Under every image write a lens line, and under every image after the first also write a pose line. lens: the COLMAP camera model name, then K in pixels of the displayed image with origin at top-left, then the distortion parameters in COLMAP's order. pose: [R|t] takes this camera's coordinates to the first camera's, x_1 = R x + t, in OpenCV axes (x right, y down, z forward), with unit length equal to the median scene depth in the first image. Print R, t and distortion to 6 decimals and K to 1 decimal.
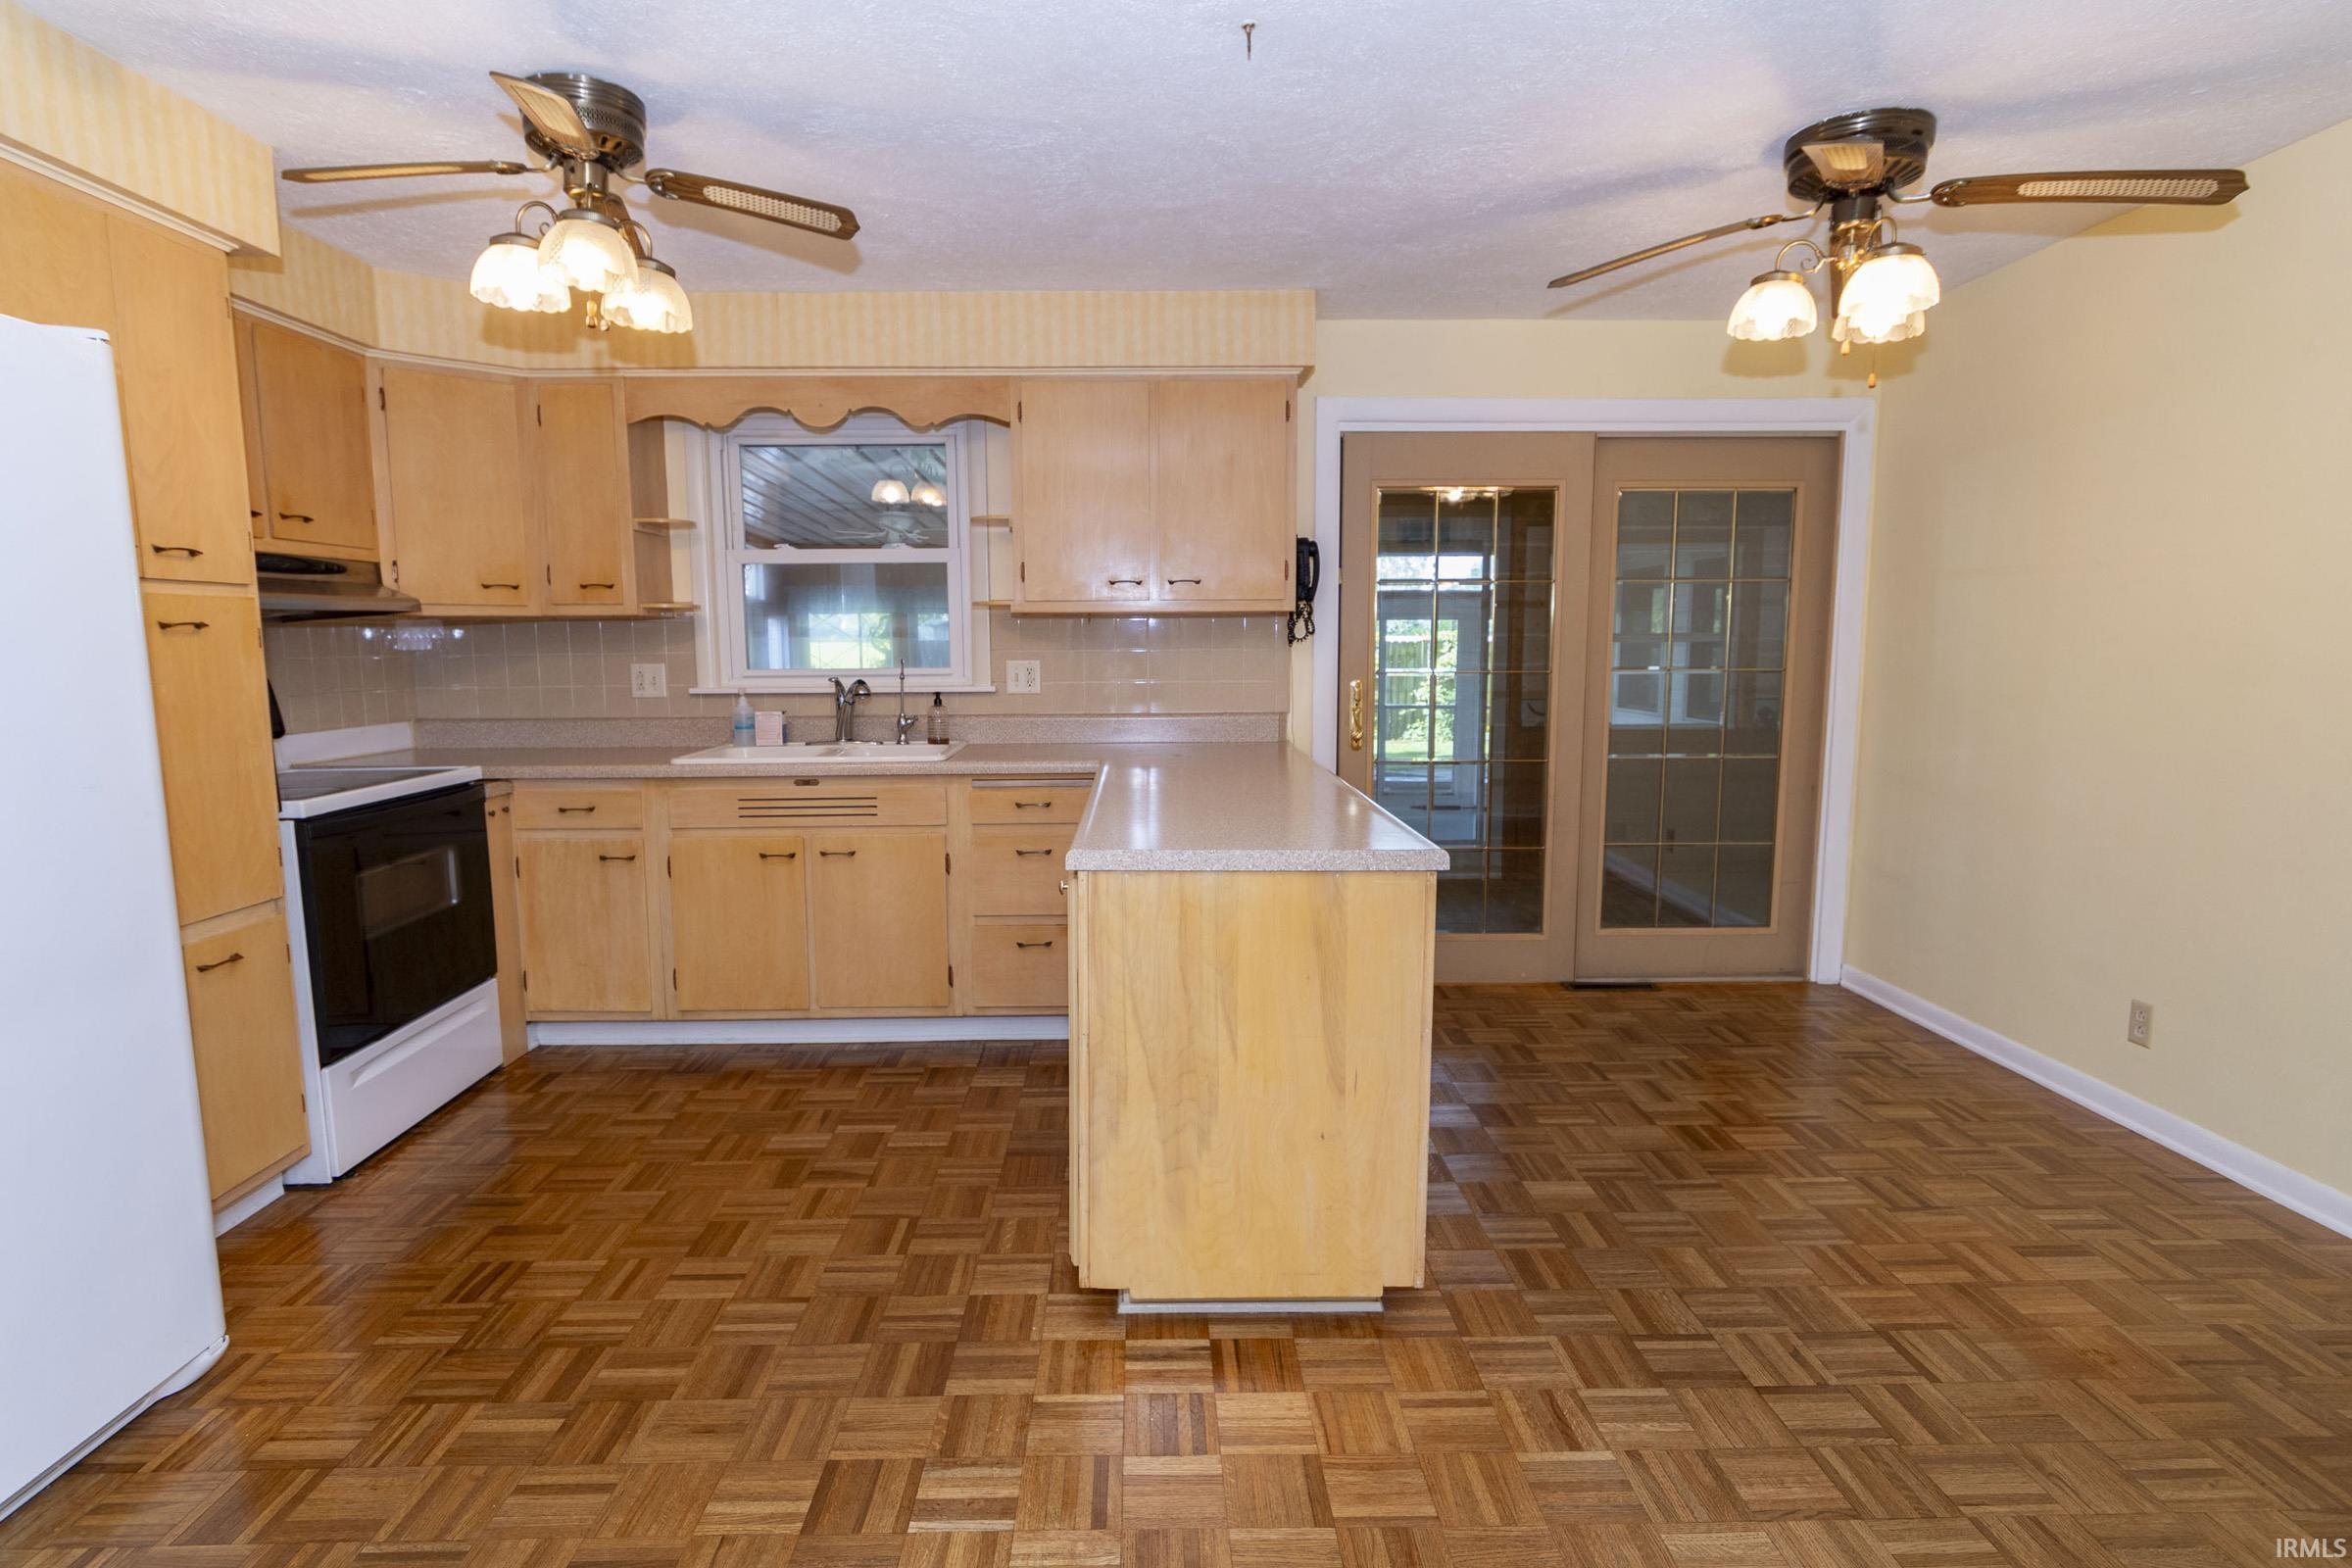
lens RADIAL K [[1167.7, 0, 1157.4], [0, 1167.7, 779.9], [0, 0, 1]] dist [-0.002991, -0.002126]
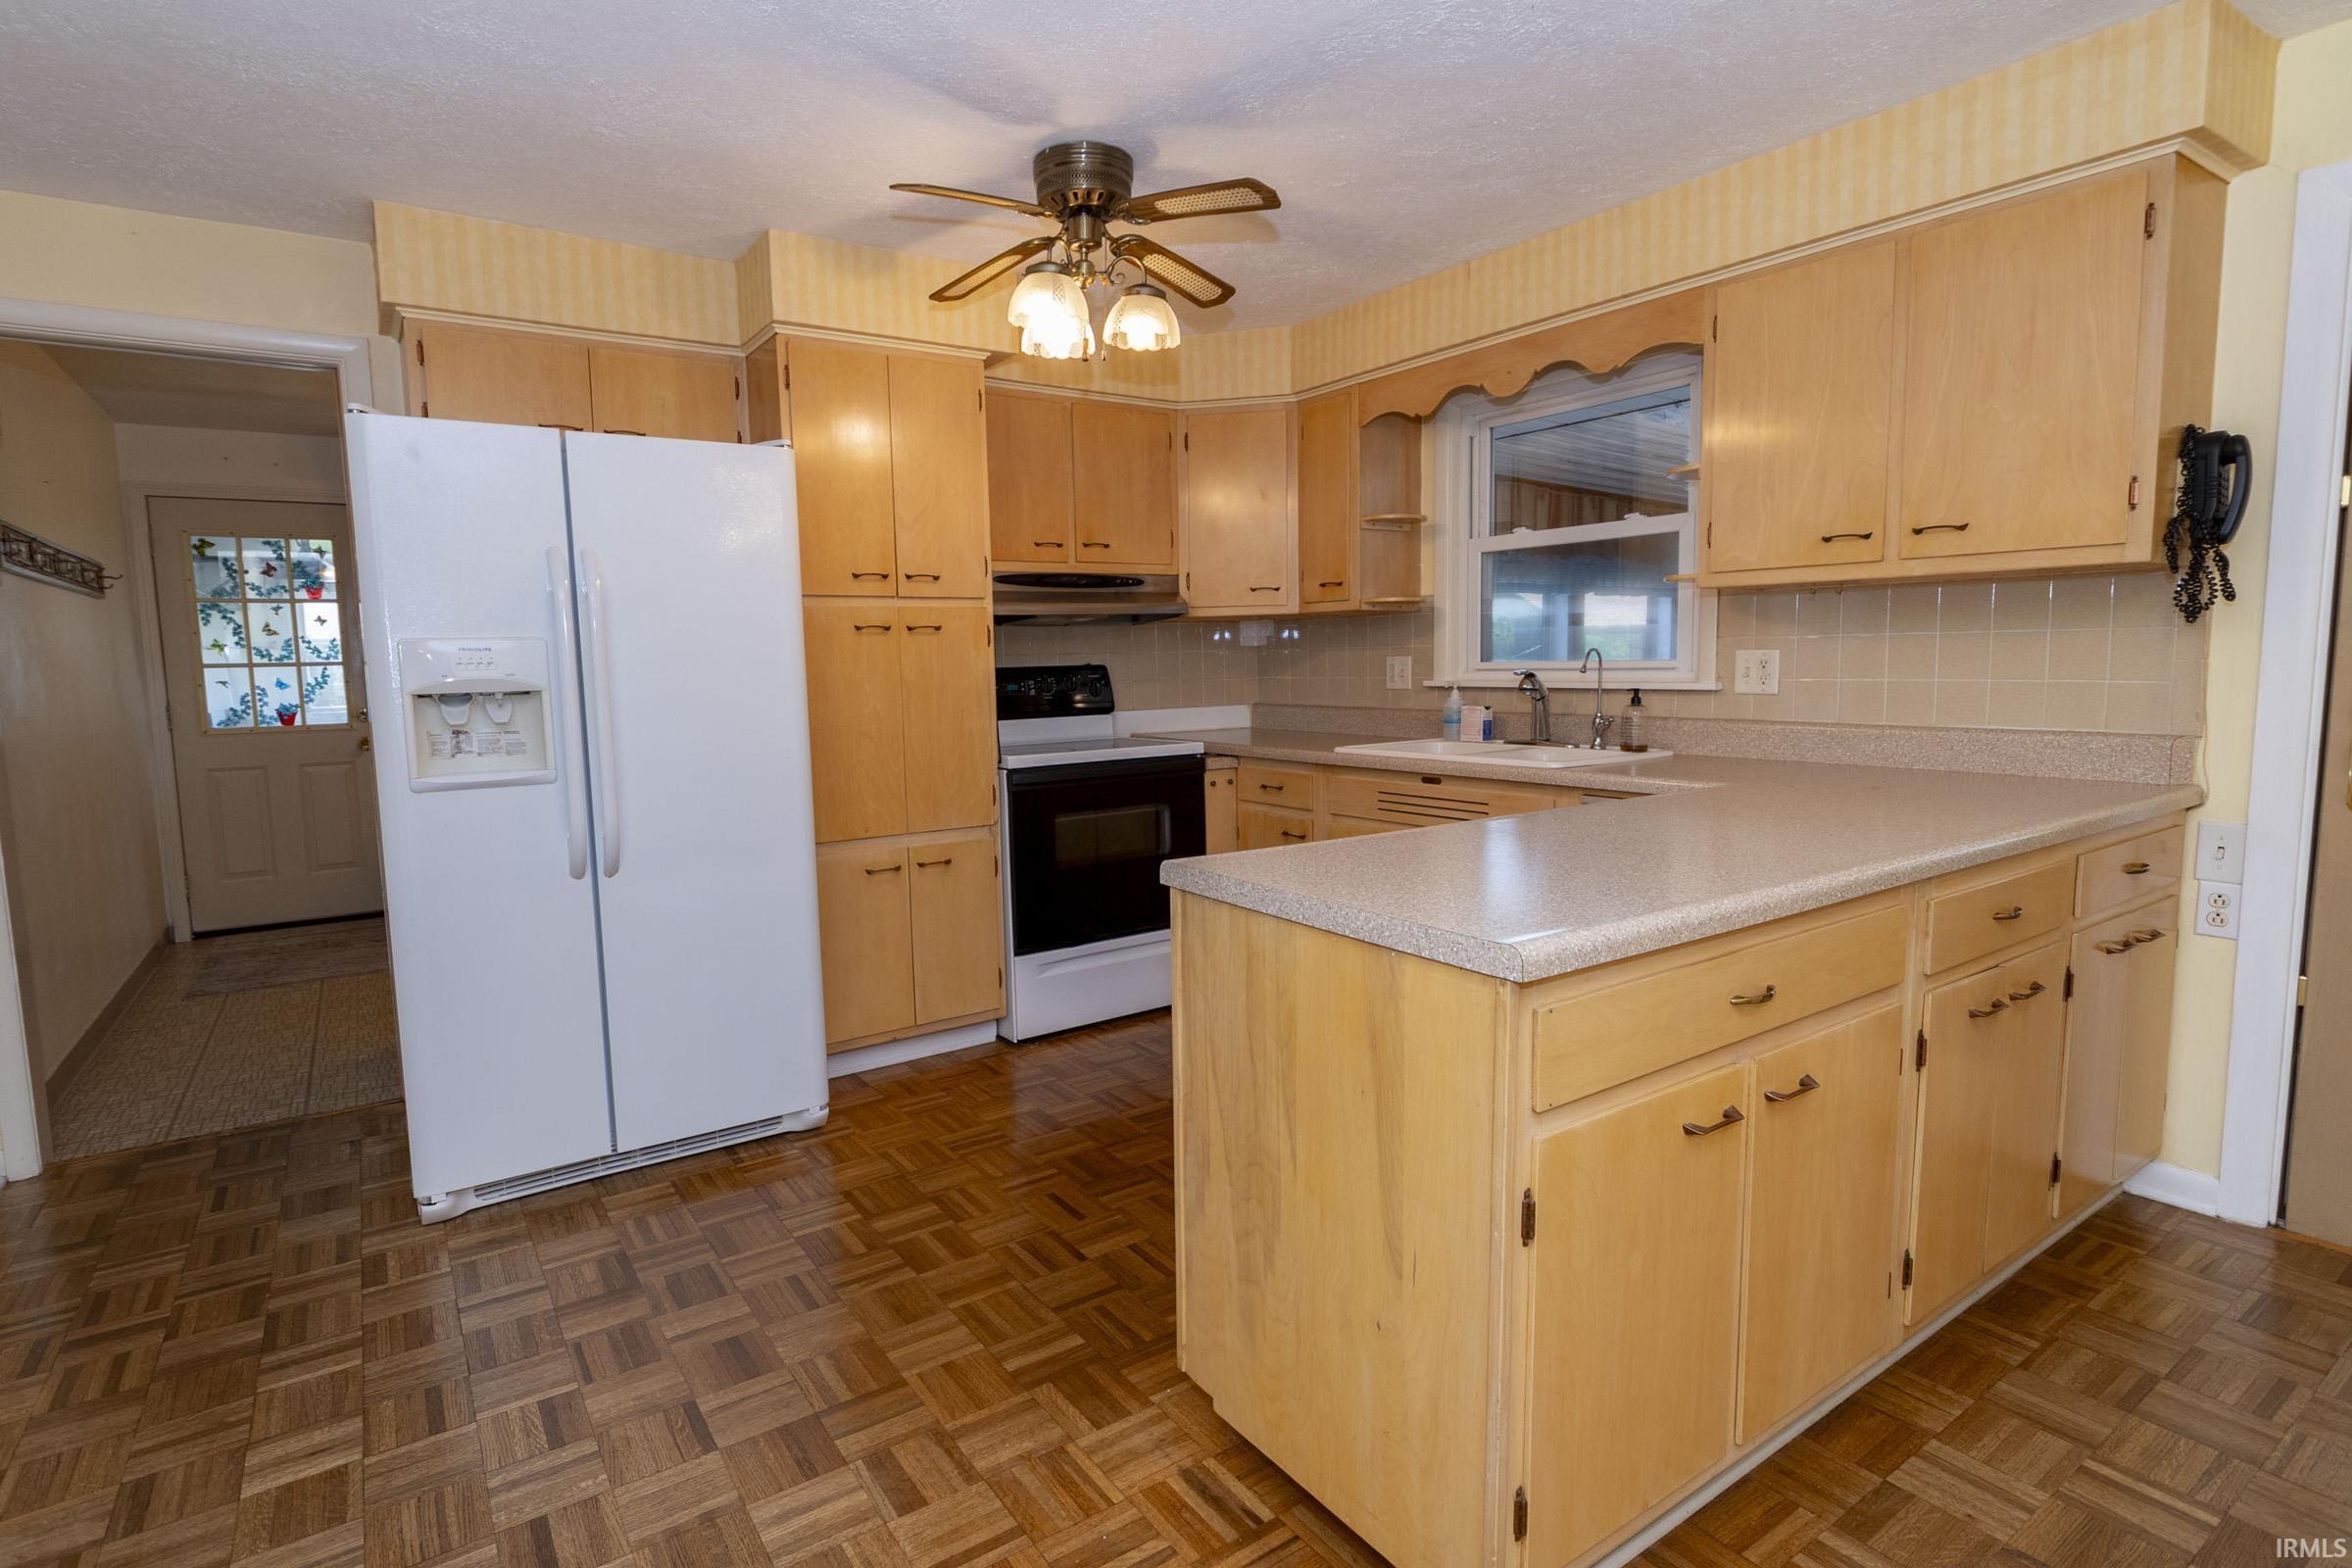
lens RADIAL K [[1167.7, 0, 1157.4], [0, 1167.7, 779.9], [0, 0, 1]] dist [-0.002991, -0.002126]
pose [[0.552789, 0.083306, -0.829147, 0.384902], [-0.083042, 0.995545, 0.044660, -0.023300], [0.829173, 0.044167, 0.557245, 0.306649]]
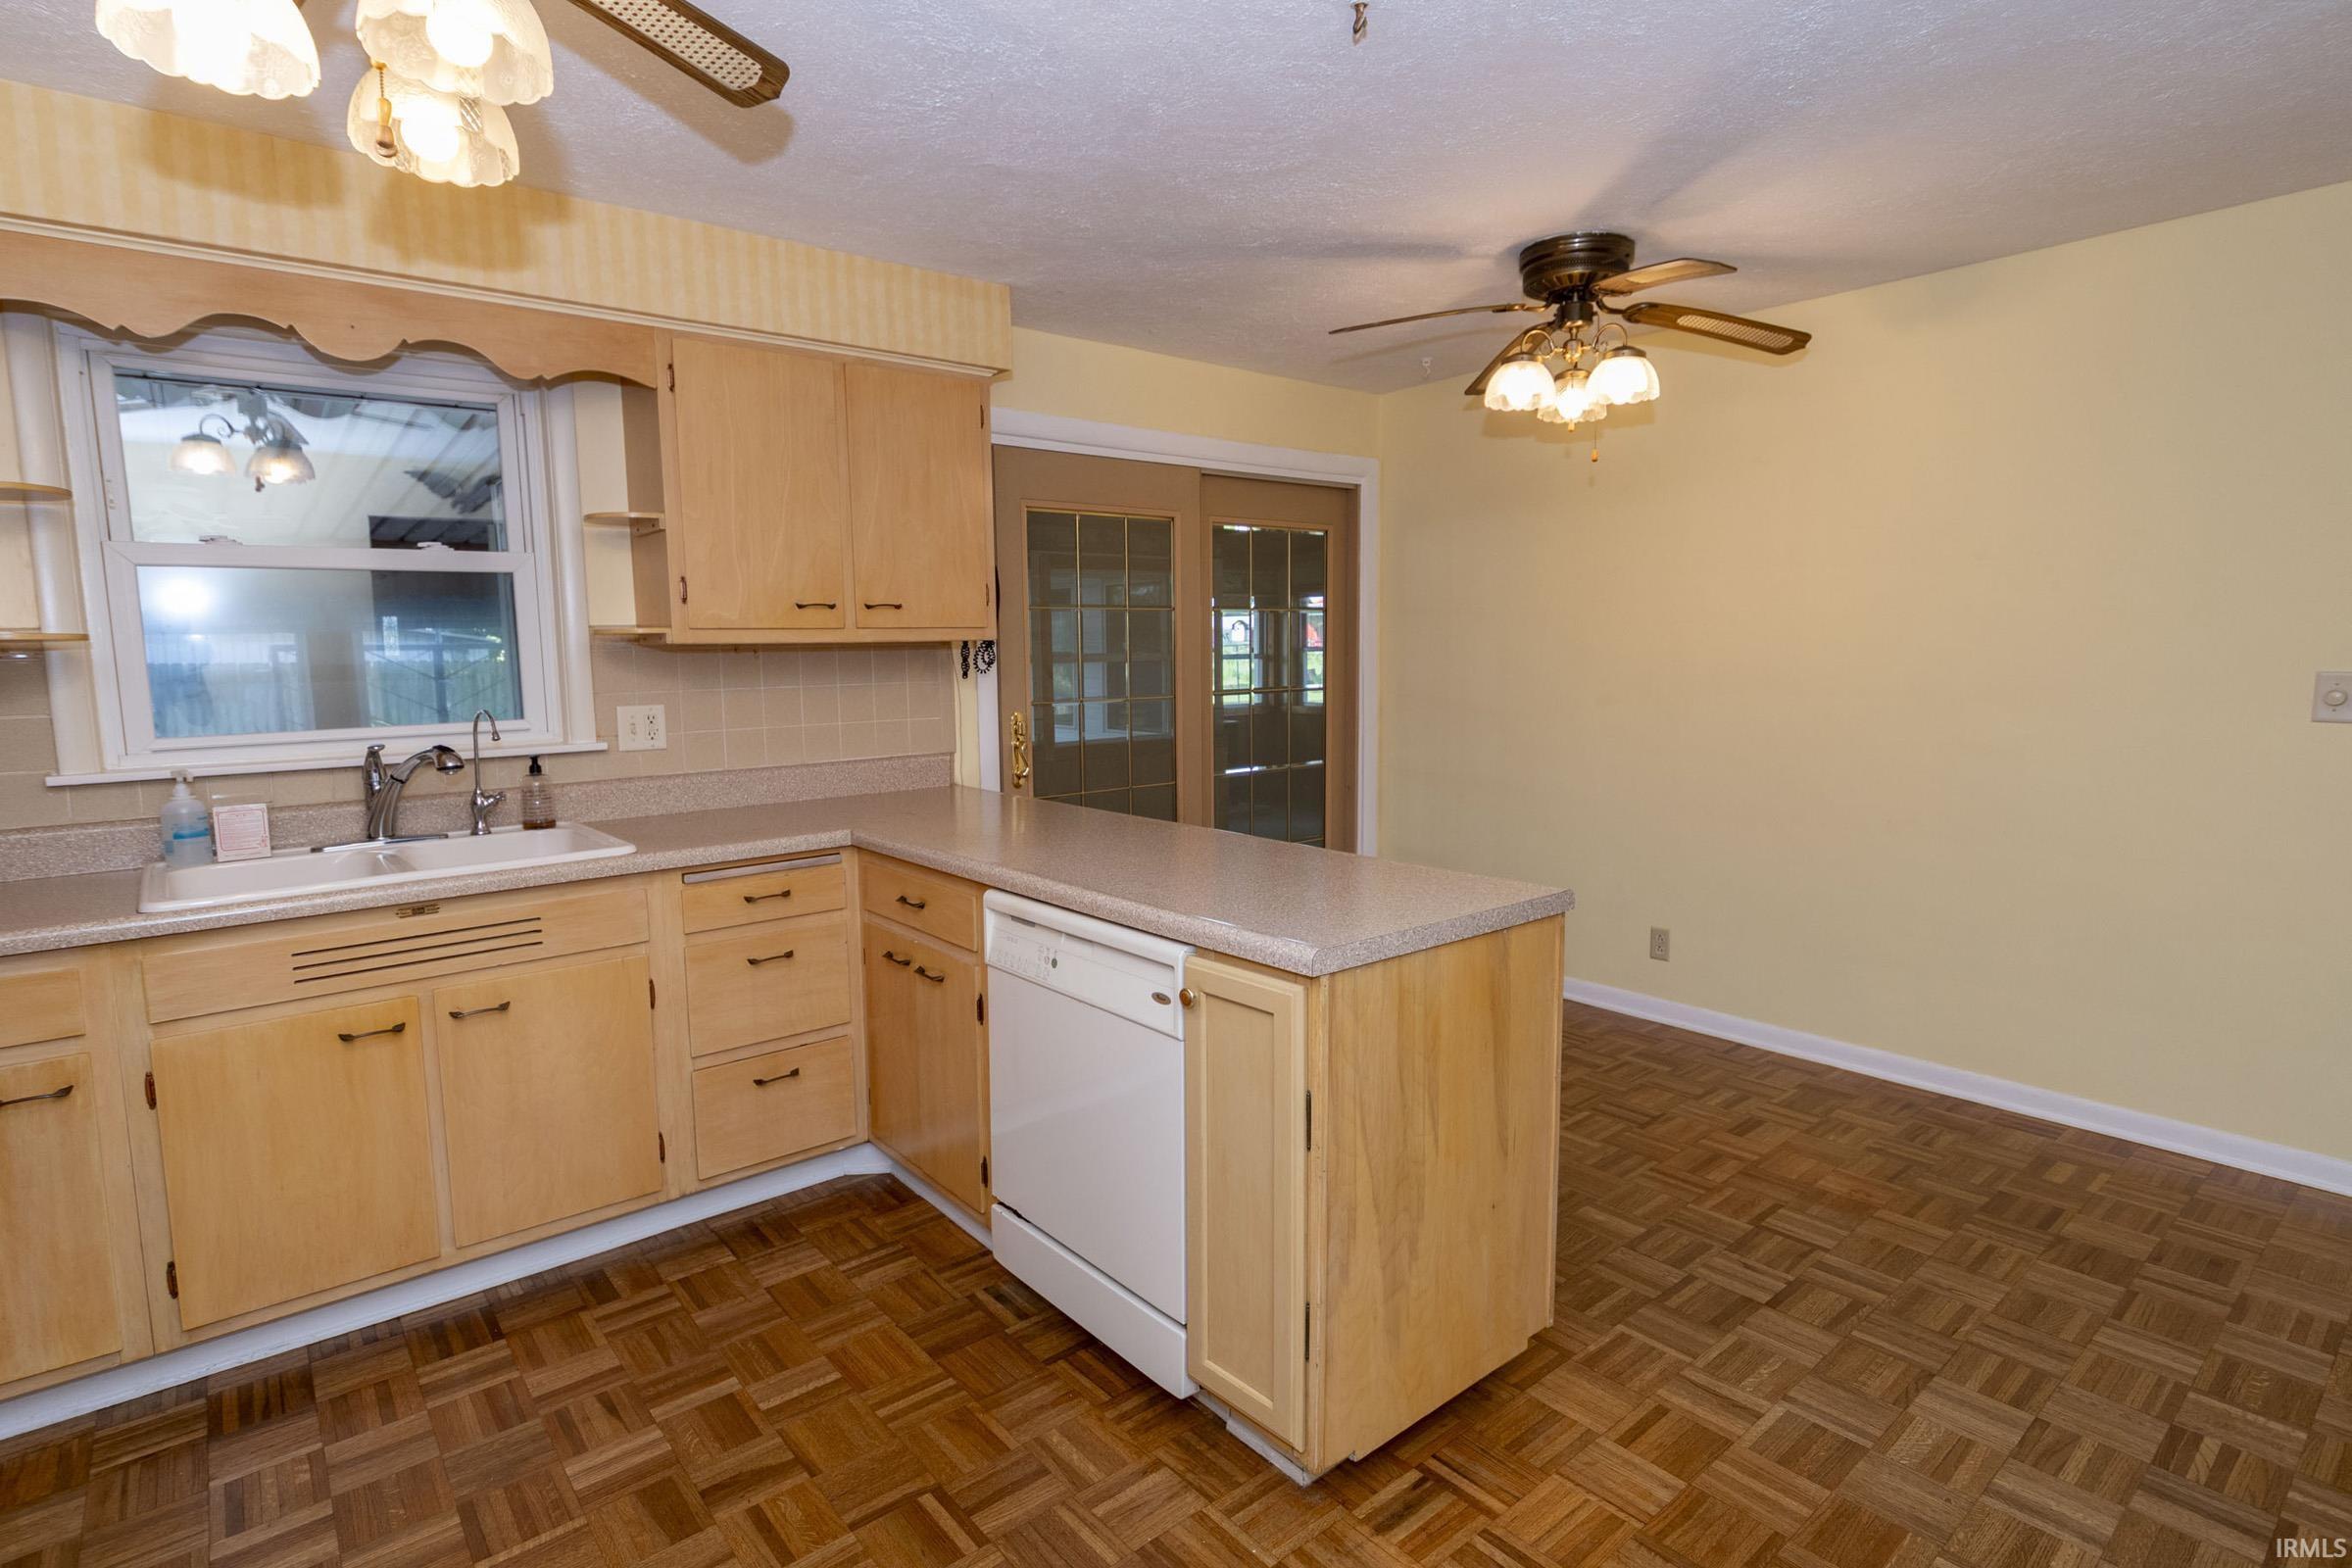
lens RADIAL K [[1167.7, 0, 1157.4], [0, 1167.7, 779.9], [0, 0, 1]] dist [-0.002991, -0.002126]
pose [[0.785284, -0.077982, 0.614205, -0.394450], [0.083356, 0.996321, 0.019923, -0.051916], [-0.613499, 0.035552, 0.788895, 0.252722]]
